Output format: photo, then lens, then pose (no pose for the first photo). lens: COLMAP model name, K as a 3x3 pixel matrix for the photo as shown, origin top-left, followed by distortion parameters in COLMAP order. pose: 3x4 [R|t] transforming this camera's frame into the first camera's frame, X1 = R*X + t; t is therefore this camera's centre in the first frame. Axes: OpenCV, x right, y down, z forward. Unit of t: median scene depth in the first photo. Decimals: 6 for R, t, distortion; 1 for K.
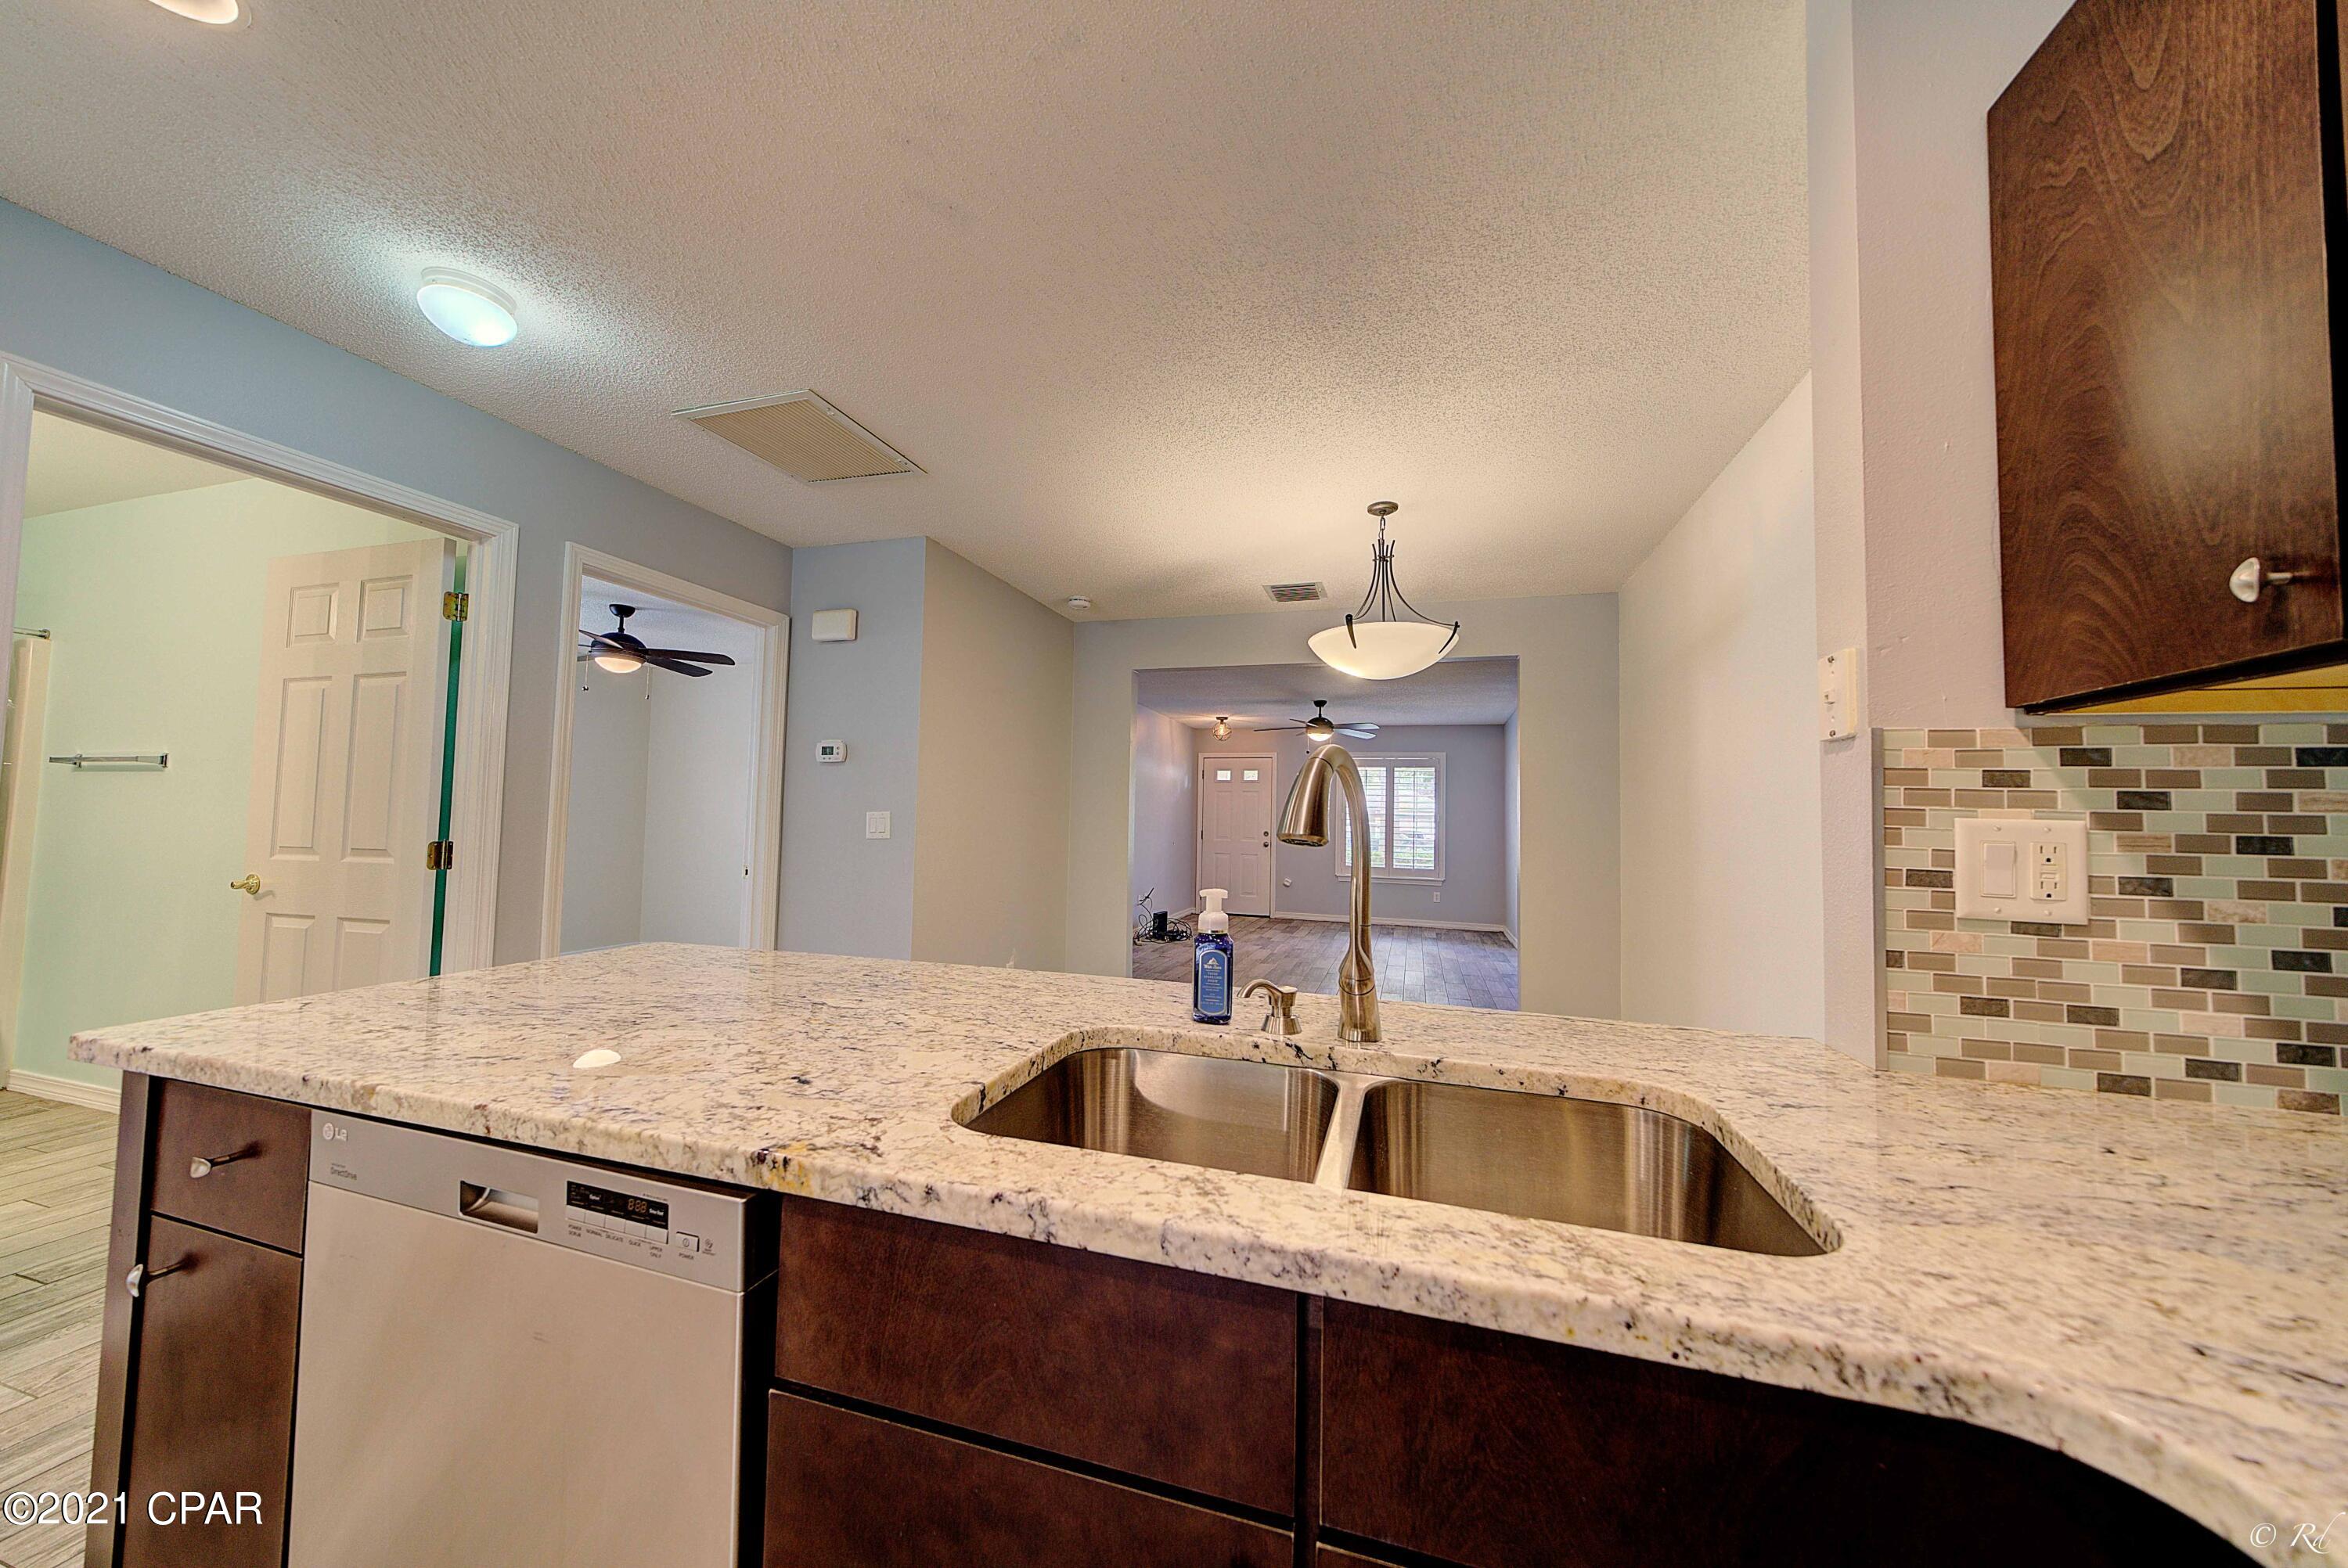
lens RADIAL K [[789.9, 0, 1171.9], [0, 789.9, 779.5], [0, 0, 1]] dist [0.000516, -0.000139]
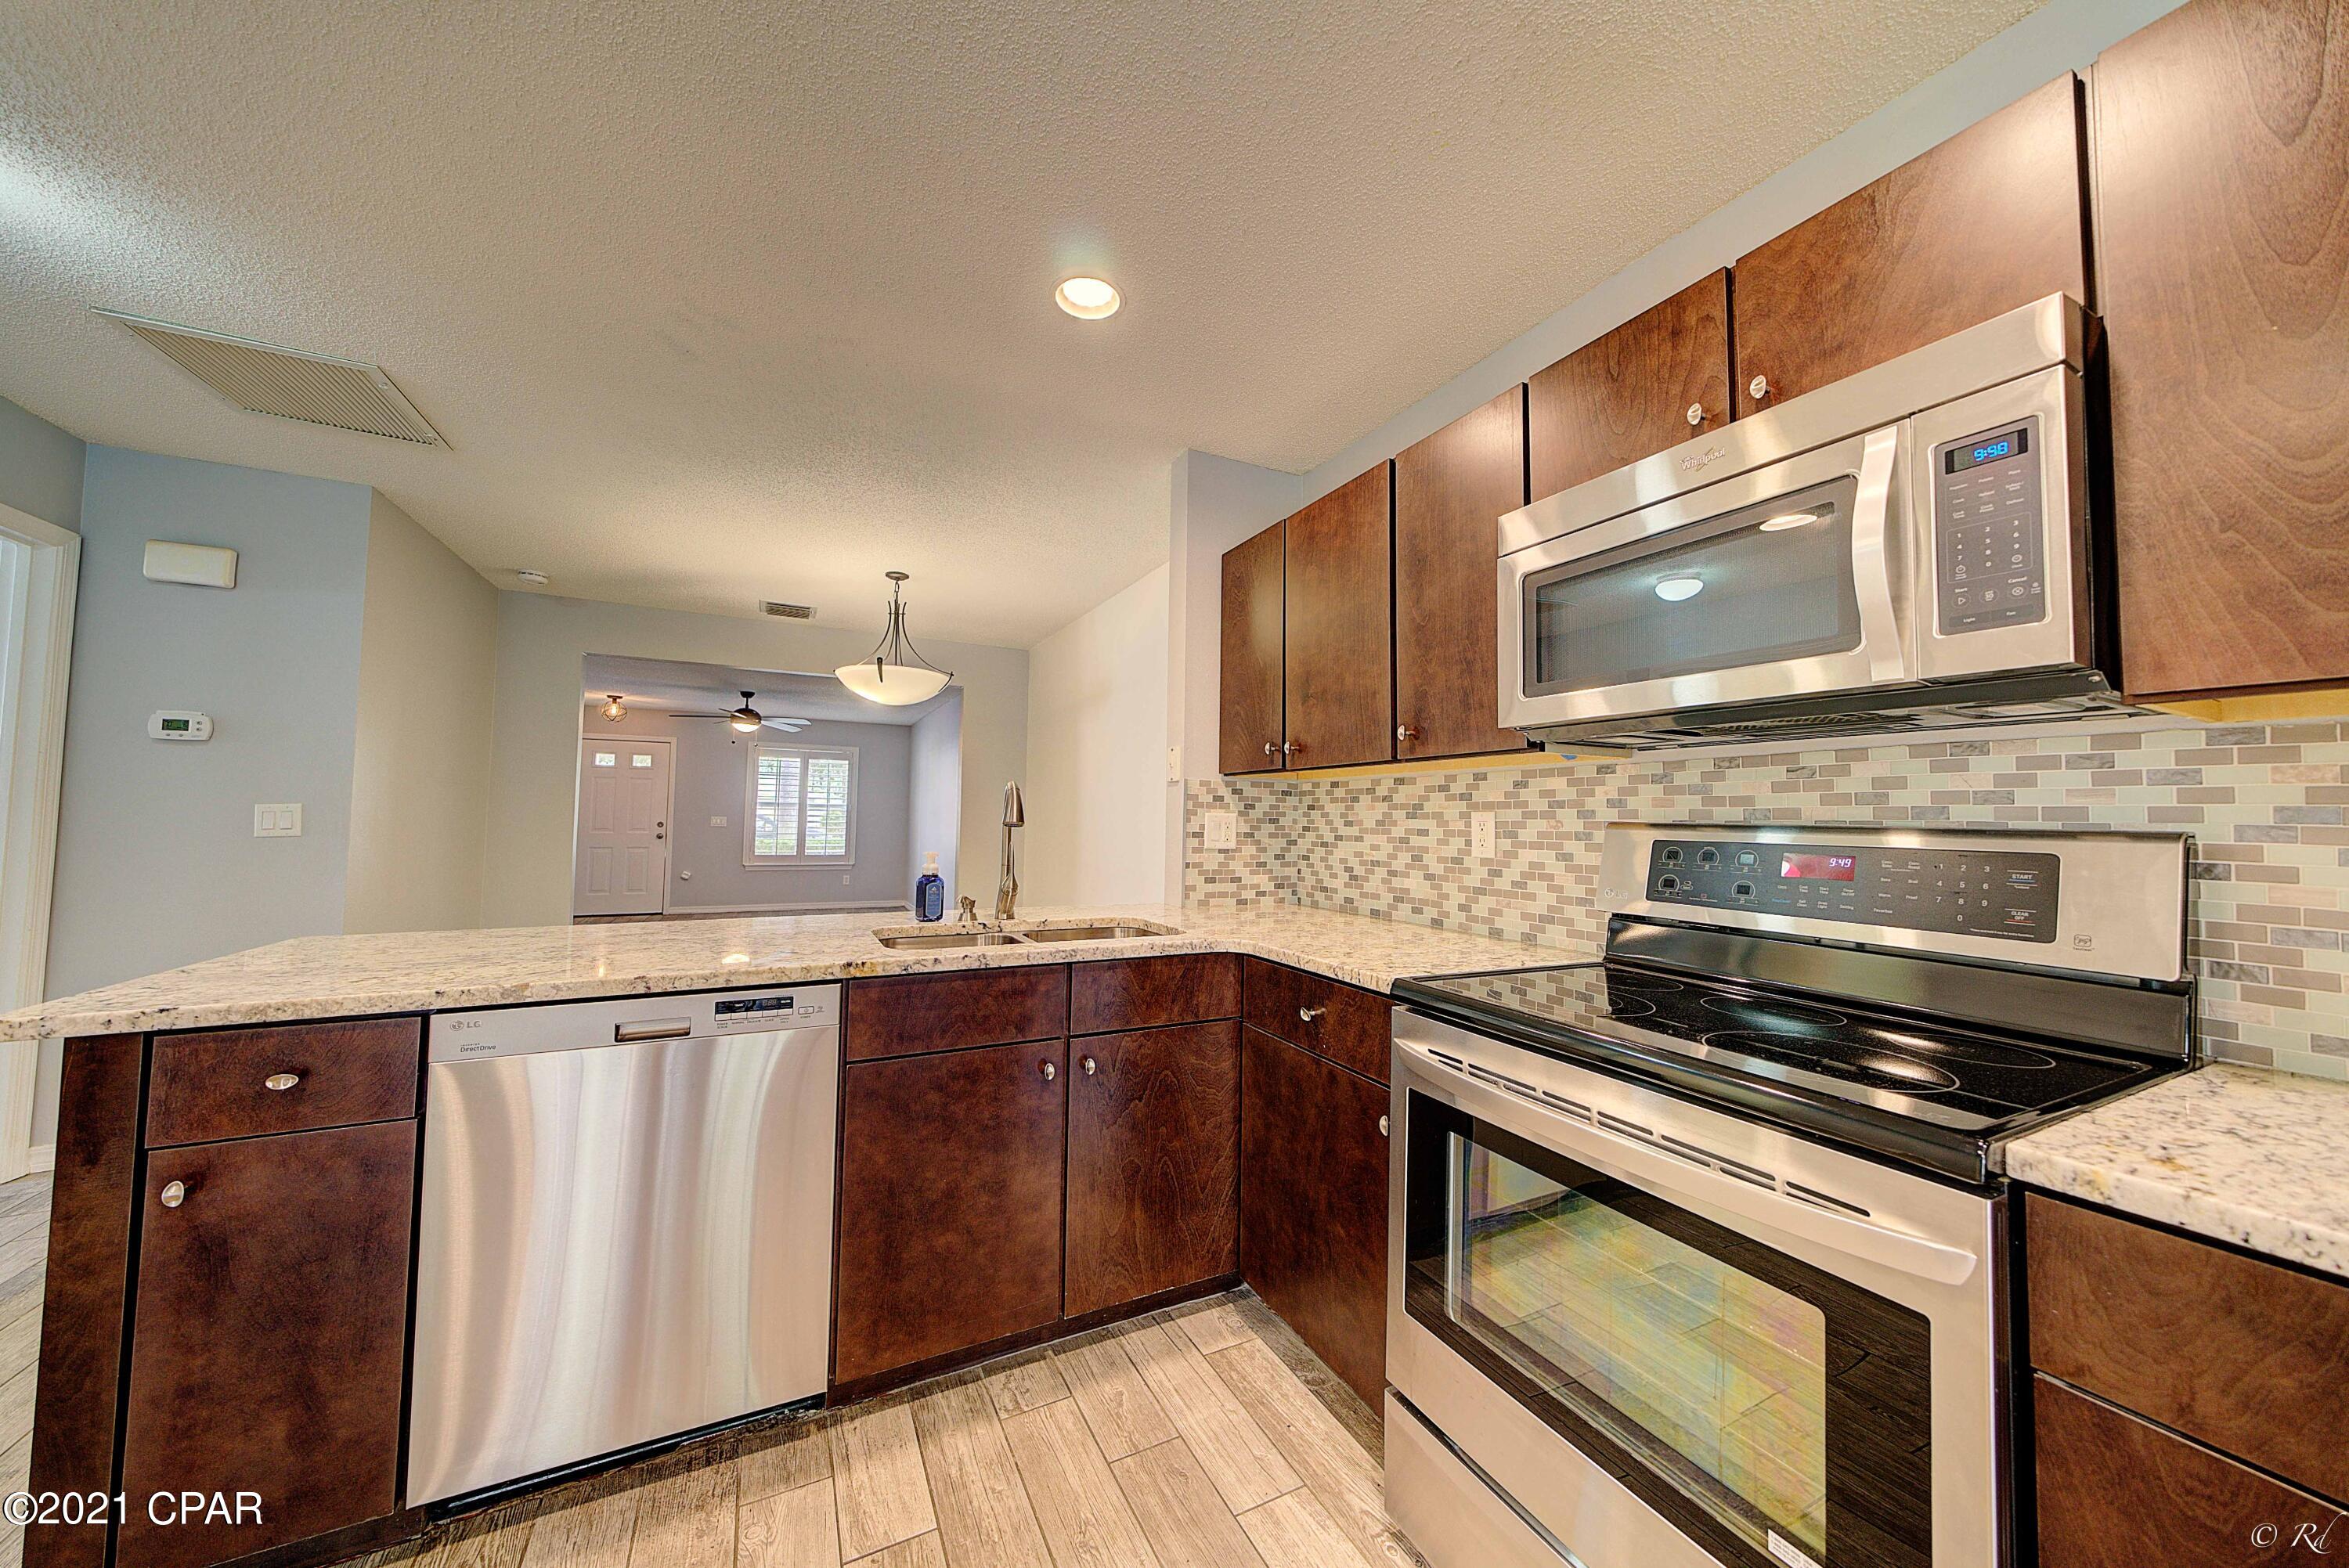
lens RADIAL K [[796.1, 0, 1174.5], [0, 796.1, 784.0], [0, 0, 1]] dist [0.003020, -0.000063]
pose [[0.717030, 0.019903, 0.696758, -1.035925], [-0.034954, 0.999361, 0.007424, -0.068985], [-0.696165, -0.029677, 0.717268, -0.924889]]
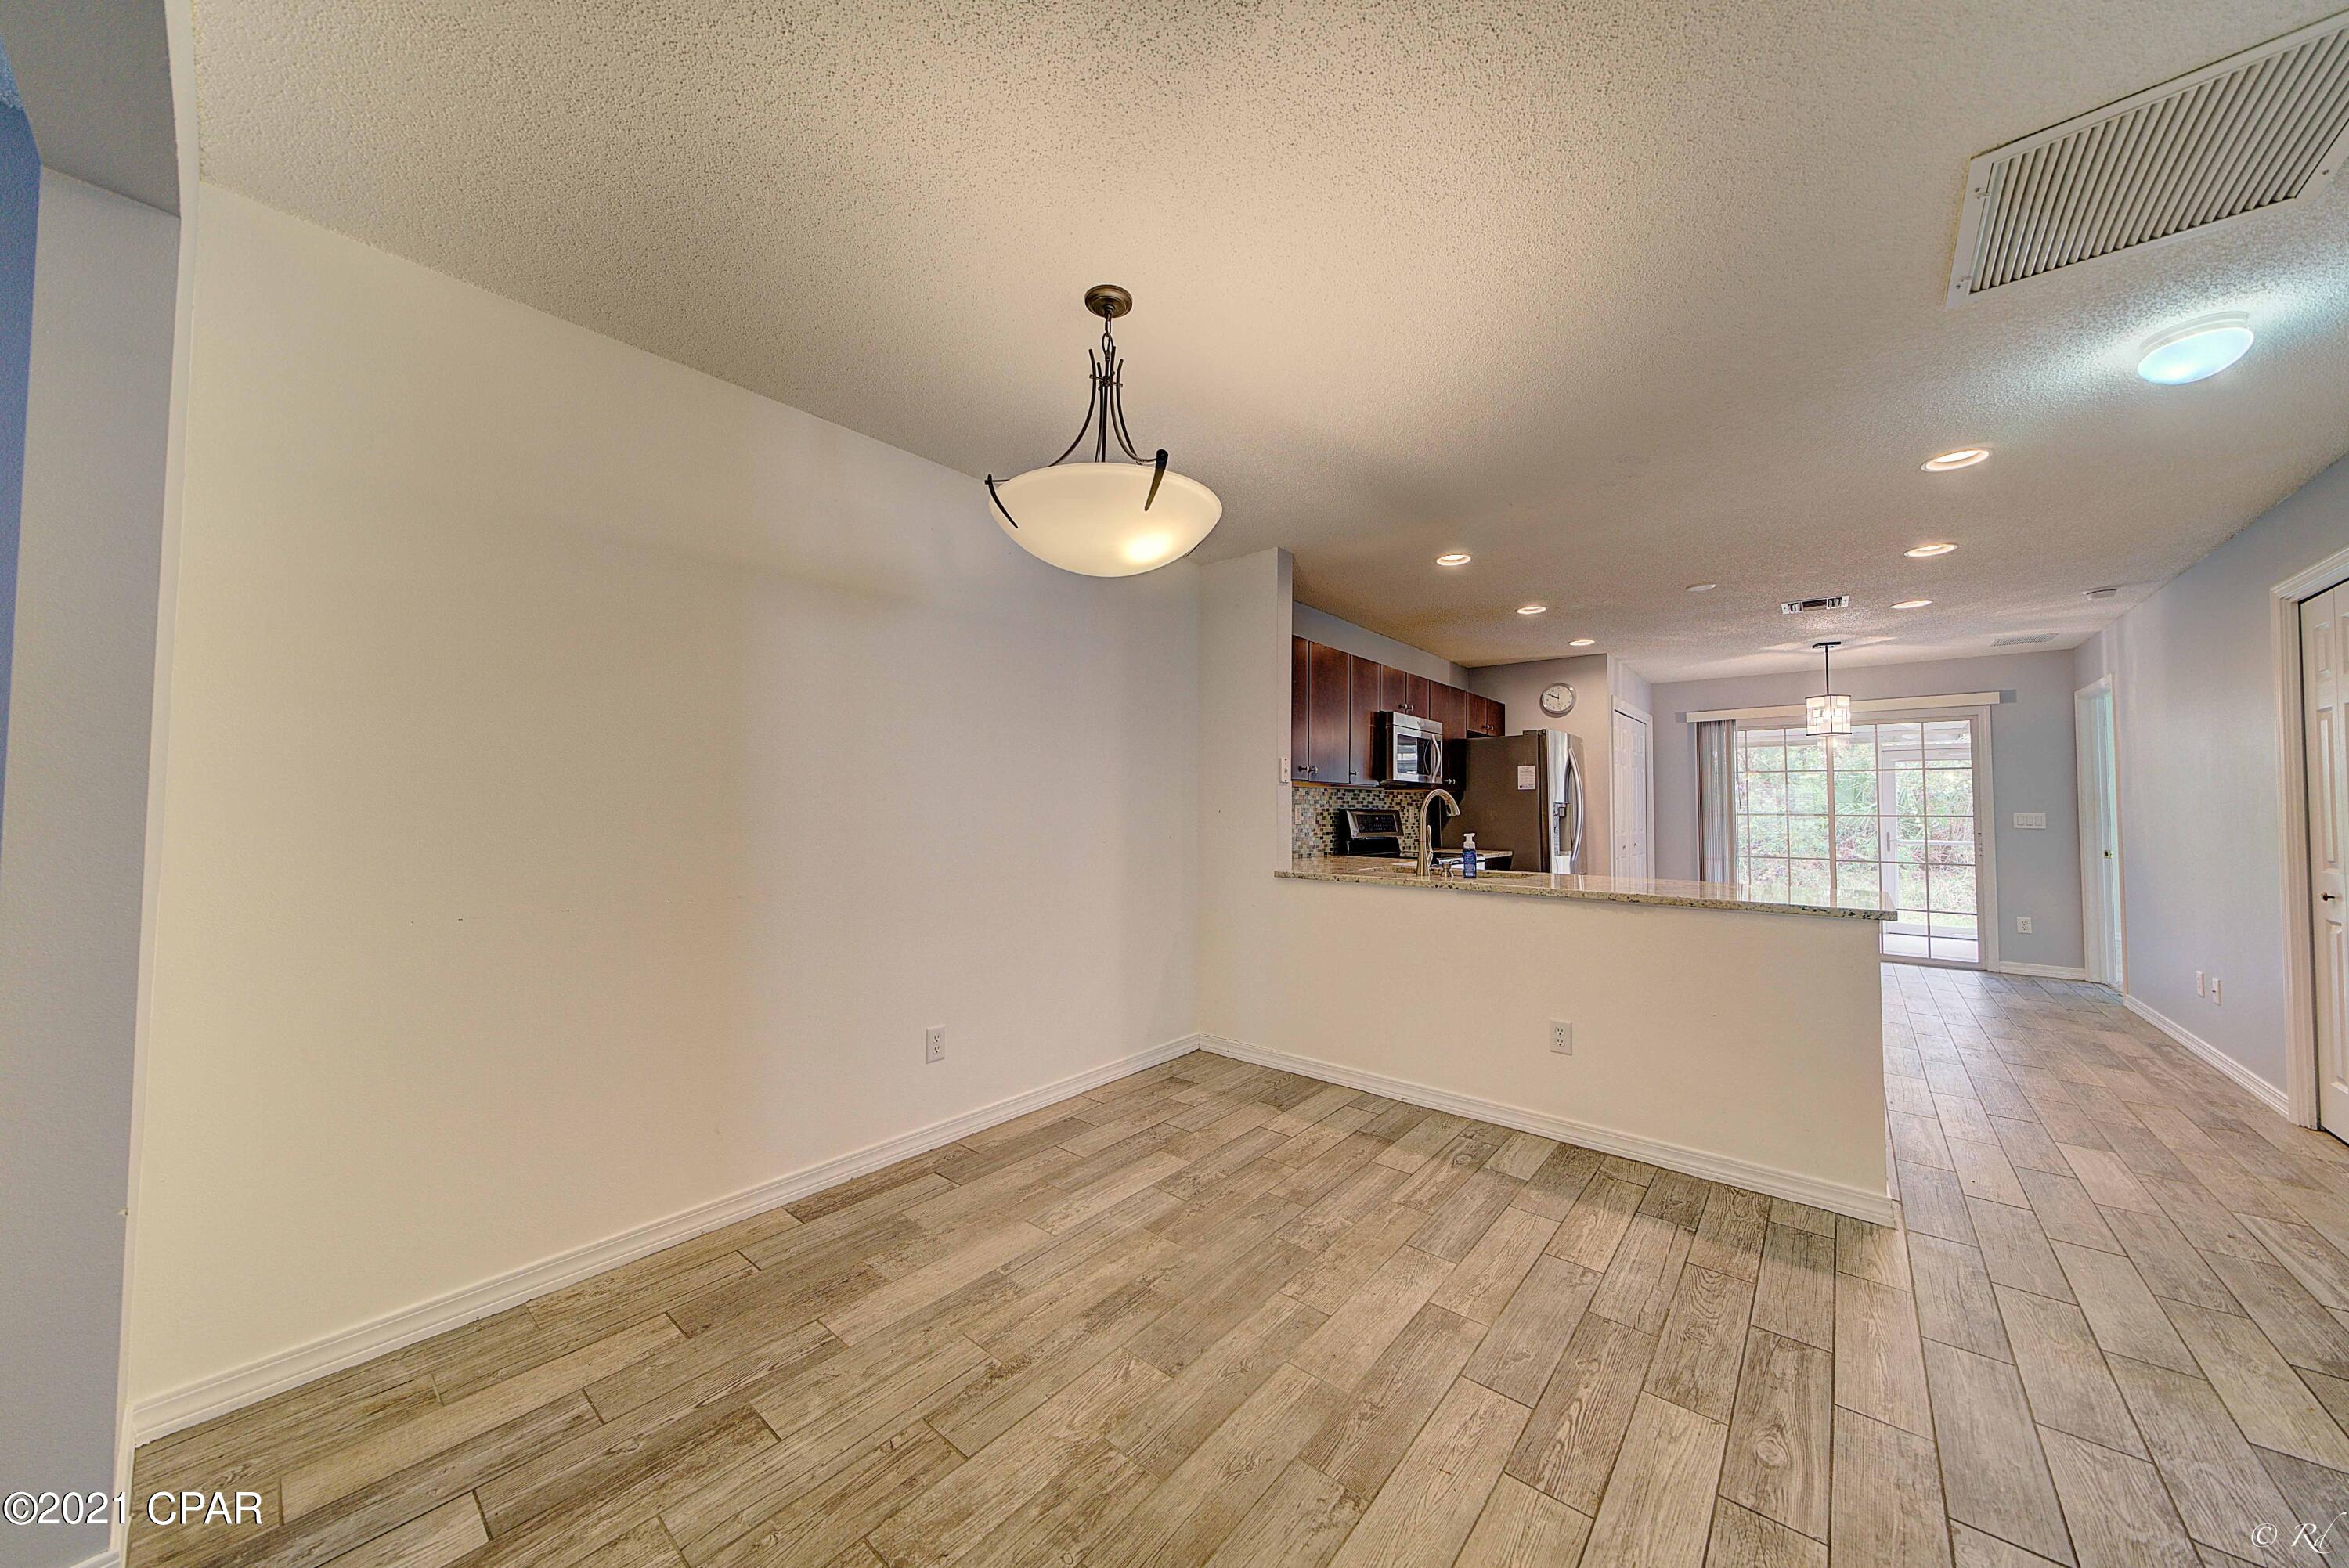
lens RADIAL K [[790.3, 0, 1172.4], [0, 790.3, 779.5], [0, 0, 1]] dist [0.000516, -0.000139]
pose [[-0.922248, -0.009273, 0.386487, -0.054756], [-0.042574, 0.996068, -0.077694, 0.263236], [-0.384247, -0.088107, -0.919017, 5.032526]]
